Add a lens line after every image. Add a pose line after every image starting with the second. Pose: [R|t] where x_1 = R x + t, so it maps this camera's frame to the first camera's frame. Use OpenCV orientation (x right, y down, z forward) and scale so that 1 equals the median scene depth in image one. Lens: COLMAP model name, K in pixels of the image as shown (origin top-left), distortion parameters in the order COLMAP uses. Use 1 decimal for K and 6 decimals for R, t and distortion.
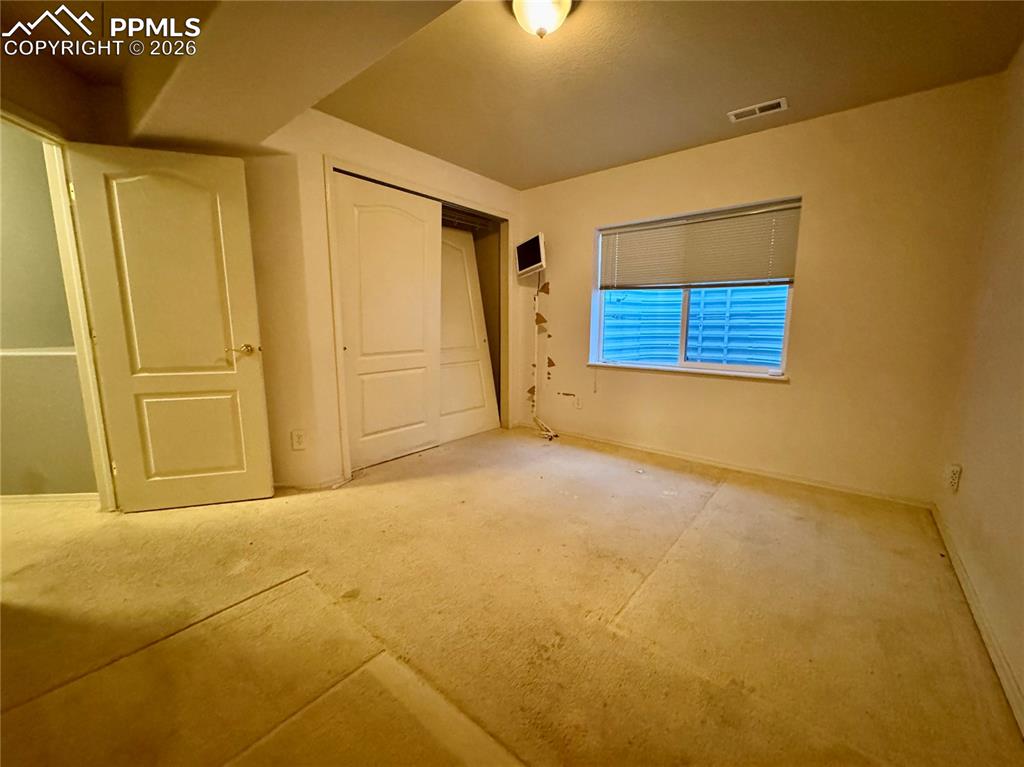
lens RADIAL K [[408.3, 0, 511.4], [0, 408.3, 383.4], [0, 0, 1]] dist [-0.004764, 0.000058]
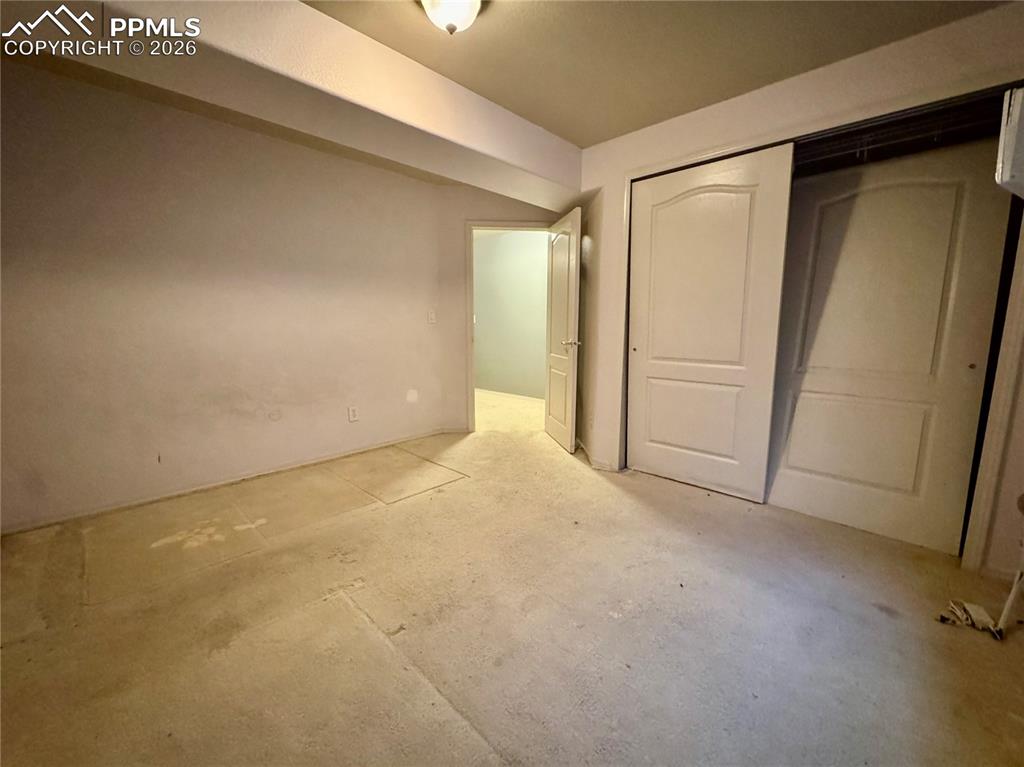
lens RADIAL K [[408.3, 0, 511.4], [0, 408.3, 383.4], [0, 0, 1]] dist [-0.004764, 0.000058]
pose [[-0.078730, 0.145892, -0.986163, 0.671032], [-0.152572, 0.975816, 0.156542, -0.118731], [0.985151, 0.162786, -0.054567, 0.776769]]
